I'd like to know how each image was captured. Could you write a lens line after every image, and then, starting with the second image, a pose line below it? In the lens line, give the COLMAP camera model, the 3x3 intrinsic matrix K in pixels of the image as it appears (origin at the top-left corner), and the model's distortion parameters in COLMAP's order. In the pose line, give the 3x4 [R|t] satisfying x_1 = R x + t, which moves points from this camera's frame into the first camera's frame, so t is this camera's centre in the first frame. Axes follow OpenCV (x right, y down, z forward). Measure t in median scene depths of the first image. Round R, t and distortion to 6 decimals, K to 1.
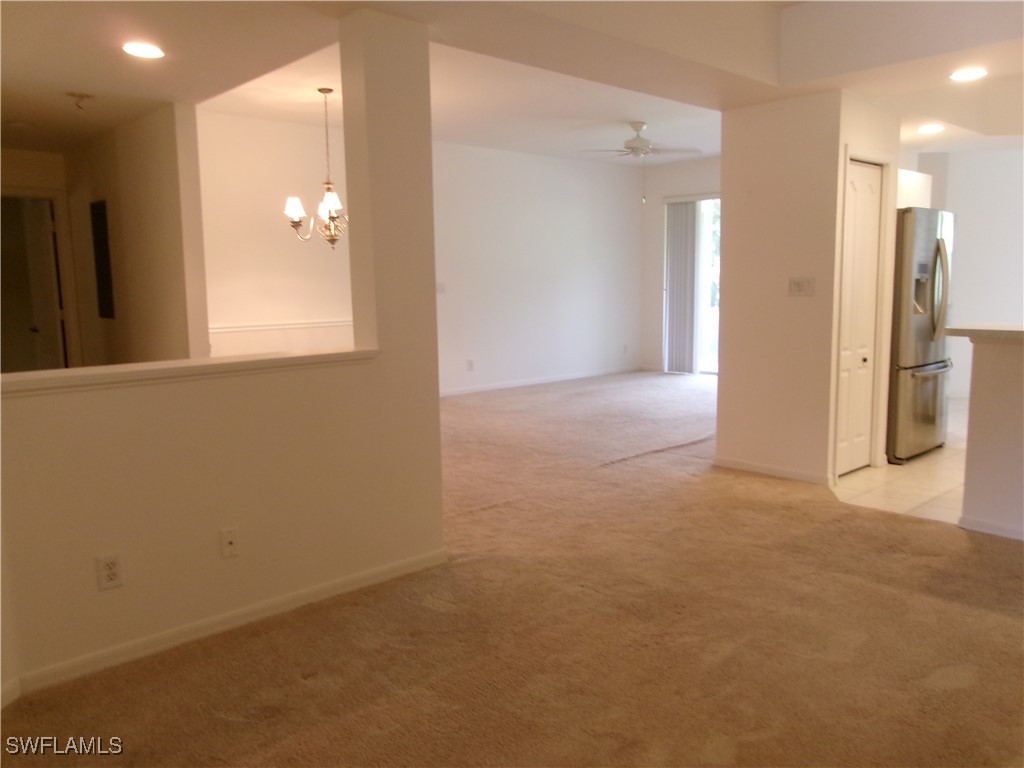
lens RADIAL K [[800.5, 0, 507.8], [0, 800.5, 379.0], [0, 0, 1]] dist [-0.034090, 0.064473]
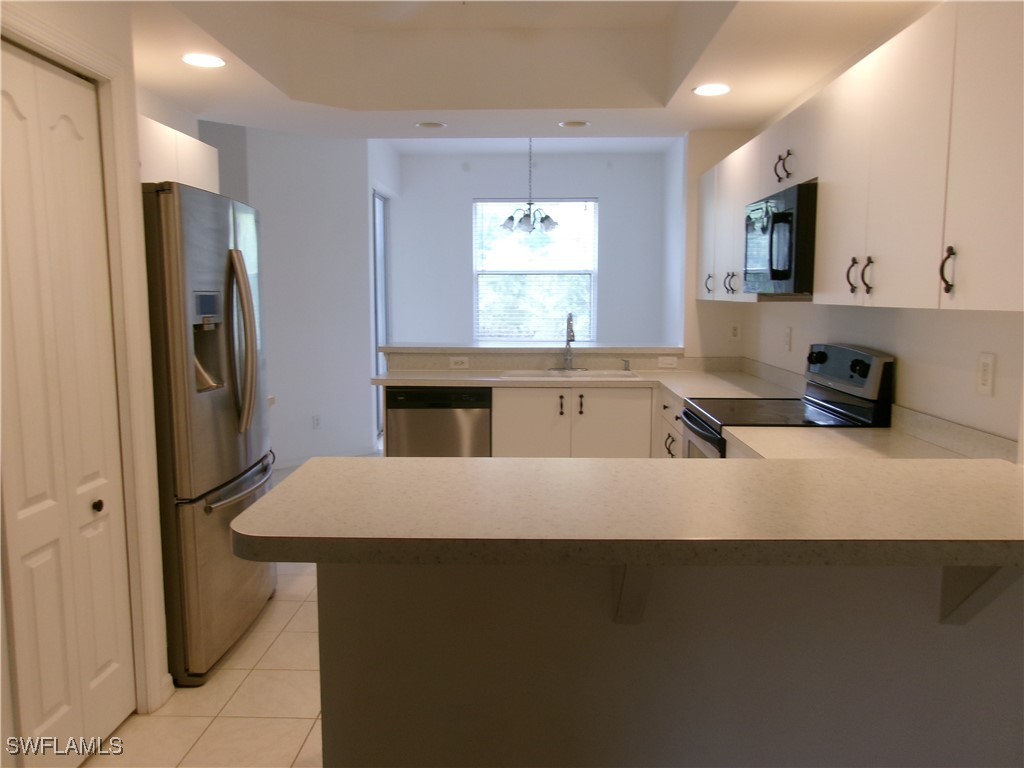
lens RADIAL K [[800.5, 0, 513.2], [0, 800.5, 386.4], [0, 0, 1]] dist [-0.034090, 0.064473]
pose [[0.698454, -0.070323, 0.712192, 0.283398], [0.081818, 0.996482, 0.018155, -0.077693], [-0.710963, 0.045590, 0.701750, 0.489953]]
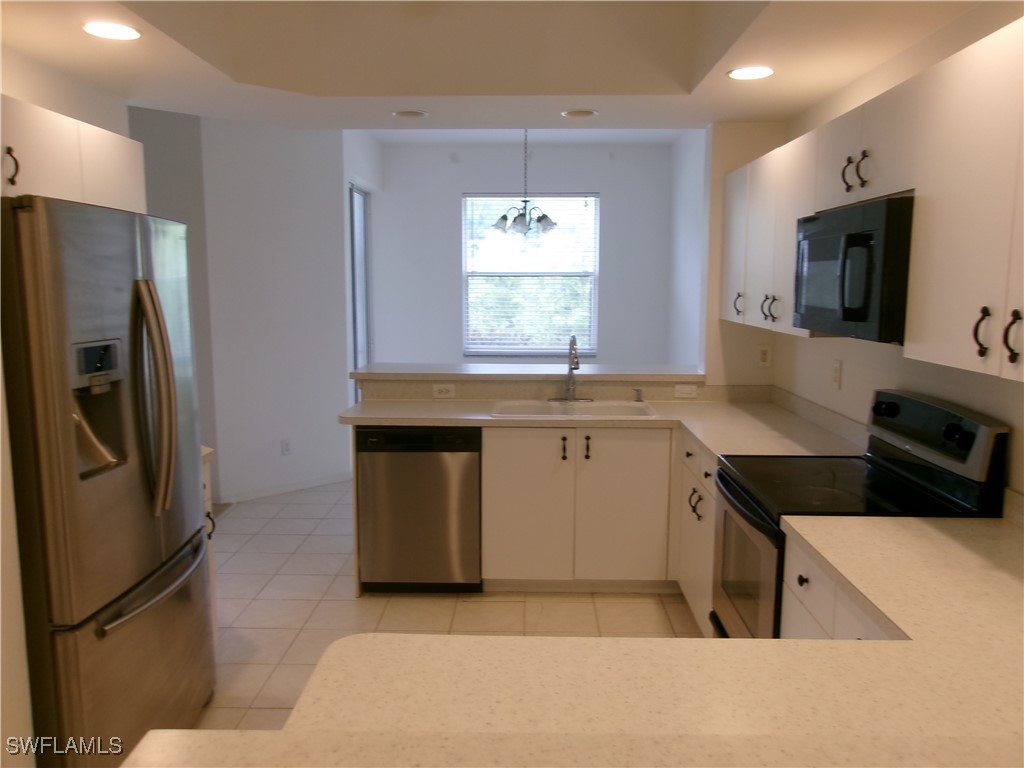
lens RADIAL K [[800.5, 0, 514.1], [0, 800.5, 387.4], [0, 0, 1]] dist [-0.034090, 0.064473]
pose [[0.690855, -0.082894, 0.718226, 0.379115], [0.080985, 0.996026, 0.037058, -0.121999], [-0.718443, 0.032564, 0.694823, 0.580575]]
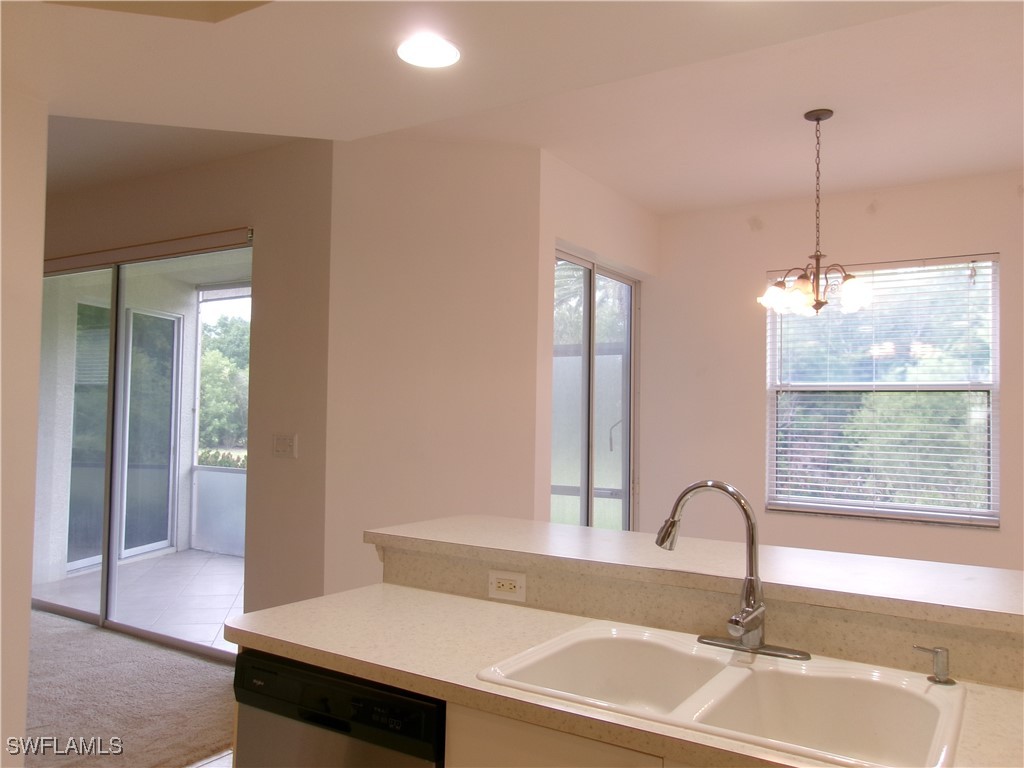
lens RADIAL K [[800.5, 0, 517.2], [0, 800.5, 383.1], [0, 0, 1]] dist [-0.034090, 0.064473]
pose [[0.962436, 0.038493, 0.268765, 0.808850], [0.006632, 0.986270, -0.165005, -0.127754], [-0.271426, 0.160589, 0.948967, 0.799445]]
